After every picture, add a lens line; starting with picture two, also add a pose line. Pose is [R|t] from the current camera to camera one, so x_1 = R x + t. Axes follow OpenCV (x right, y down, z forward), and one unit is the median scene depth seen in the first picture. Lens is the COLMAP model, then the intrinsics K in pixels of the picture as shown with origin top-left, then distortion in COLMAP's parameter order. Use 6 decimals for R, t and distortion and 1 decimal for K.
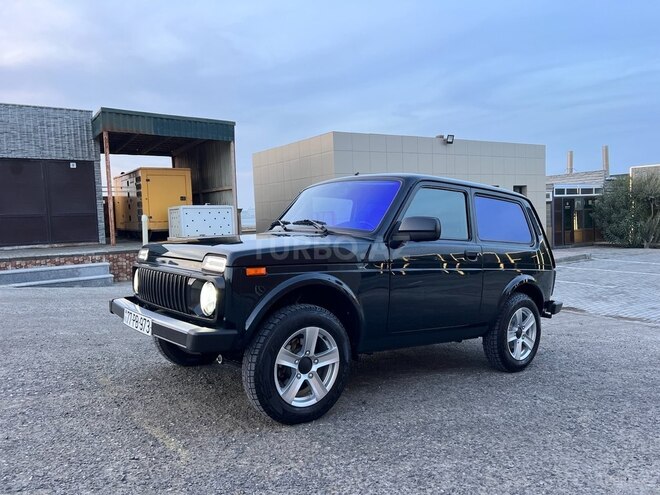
lens RADIAL K [[493.4, 0, 334.3], [0, 493.4, 251.0], [0, 0, 1]] dist [0.056018, -0.055788]
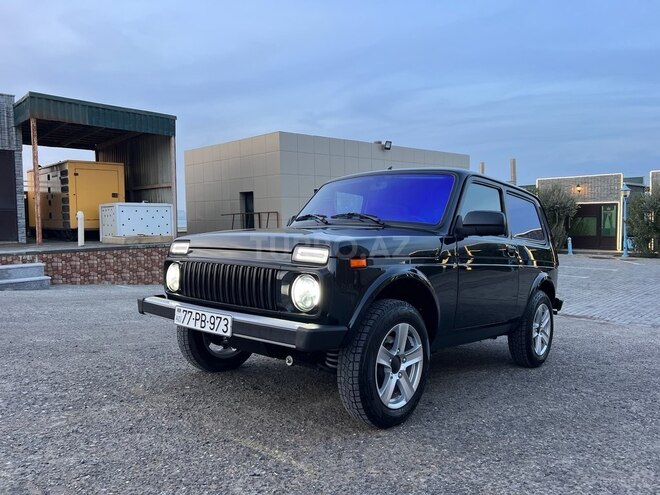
lens RADIAL K [[494.1, 0, 329.8], [0, 494.1, 241.6], [0, 0, 1]] dist [0.052717, -0.050413]
pose [[0.985042, 0.010582, 0.171992, -0.249261], [-0.005712, 0.999569, -0.028787, 0.018559], [-0.172223, 0.027374, 0.984678, 0.061783]]
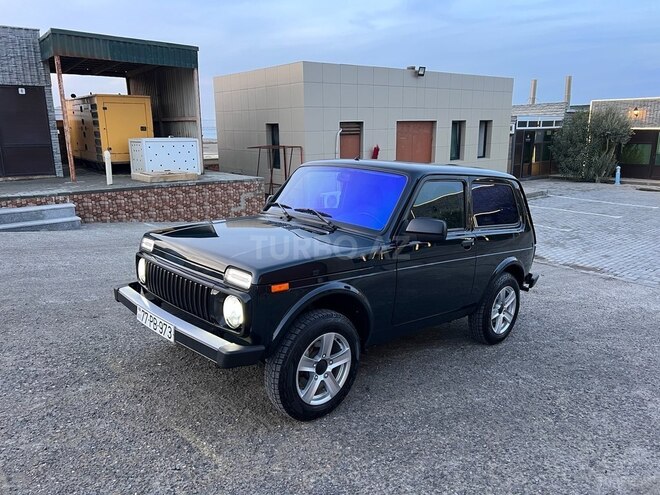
lens RADIAL K [[494.3, 0, 331.2], [0, 494.3, 248.5], [0, 0, 1]] dist [0.052322, -0.052426]
pose [[0.996449, 0.007892, 0.083823, -0.093215], [-0.021145, 0.987146, 0.158416, -0.137630], [-0.081495, -0.159626, 0.983808, -0.010069]]
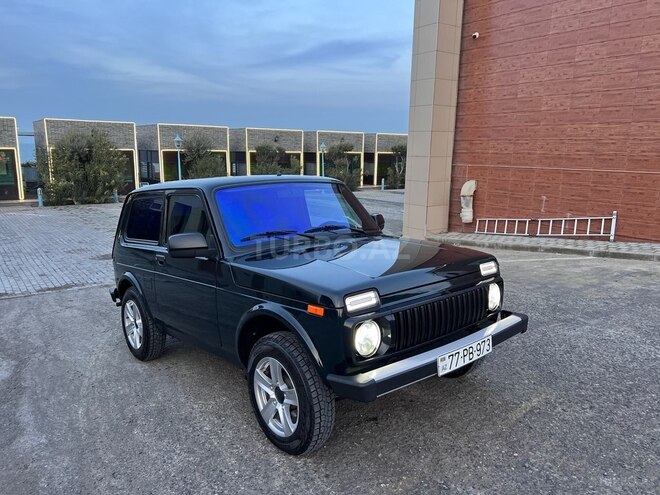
lens RADIAL K [[493.4, 0, 334.3], [0, 493.4, 251.0], [0, 0, 1]] dist [0.056018, -0.055788]
pose [[-0.051583, -0.161890, 0.985460, -0.967729], [0.061852, 0.984361, 0.164947, -0.164791], [-0.996752, 0.069461, -0.040763, 0.973490]]
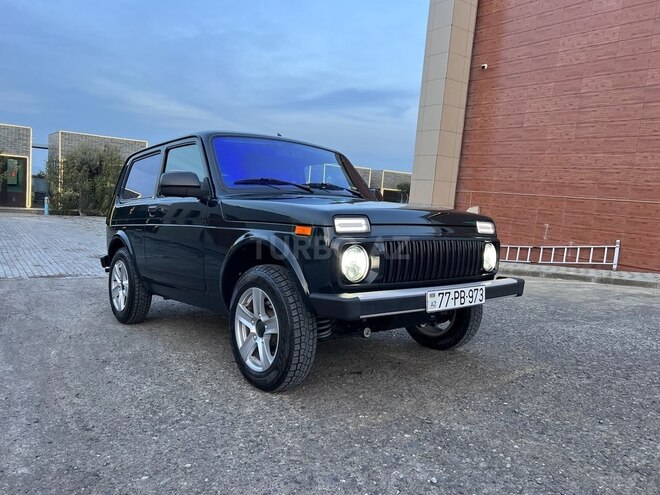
lens RADIAL K [[494.3, 0, 331.2], [0, 494.3, 248.5], [0, 0, 1]] dist [0.052322, -0.052426]
pose [[-0.033916, -0.076437, 0.996497, -0.967407], [-0.002636, 0.997074, 0.076392, -0.009959], [-0.999421, -0.000036, -0.034018, 0.962762]]
